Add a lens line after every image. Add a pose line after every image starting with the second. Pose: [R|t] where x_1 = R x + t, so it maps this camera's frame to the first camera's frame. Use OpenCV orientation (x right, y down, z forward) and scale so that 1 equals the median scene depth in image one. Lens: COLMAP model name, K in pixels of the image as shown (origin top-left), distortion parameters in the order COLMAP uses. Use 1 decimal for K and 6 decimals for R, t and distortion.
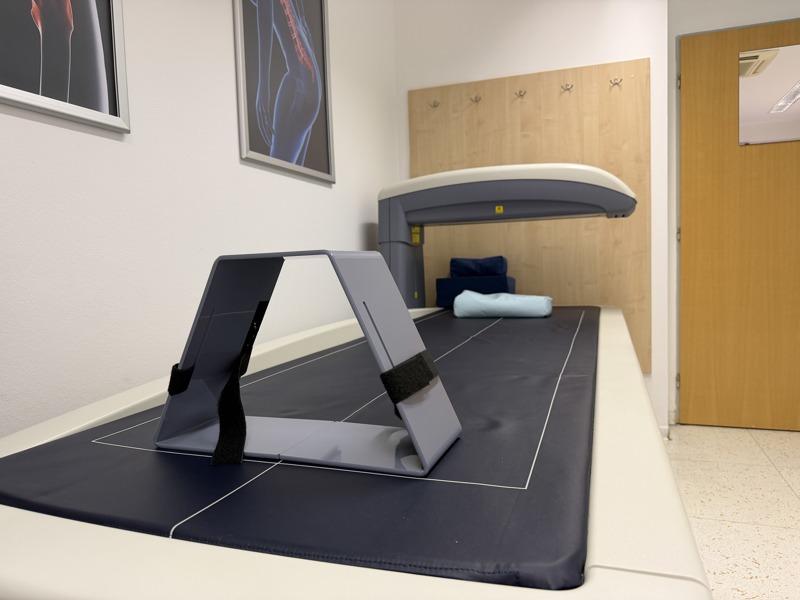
lens RADIAL K [[563.4, 0, 400.1], [0, 563.4, 299.3], [0, 0, 1]] dist [-0.000855, 0.000296]
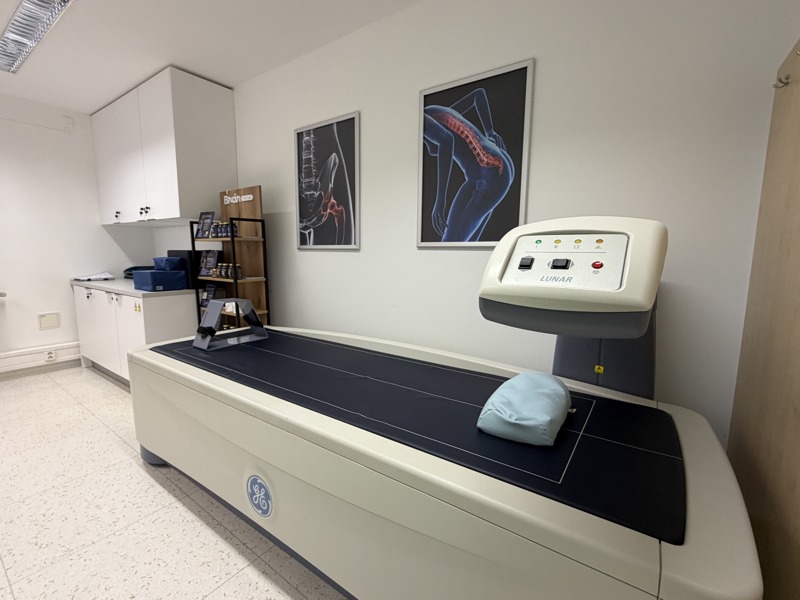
lens RADIAL K [[358.8, 0, 400.8], [0, 358.8, 301.7], [0, 0, 1]] dist [-0.000363, -0.000005]
pose [[-0.262994, 0.158130, -0.951751, 0.849133], [-0.064475, 0.981391, 0.180871, -0.259887], [0.962641, 0.108932, -0.247904, 1.153089]]
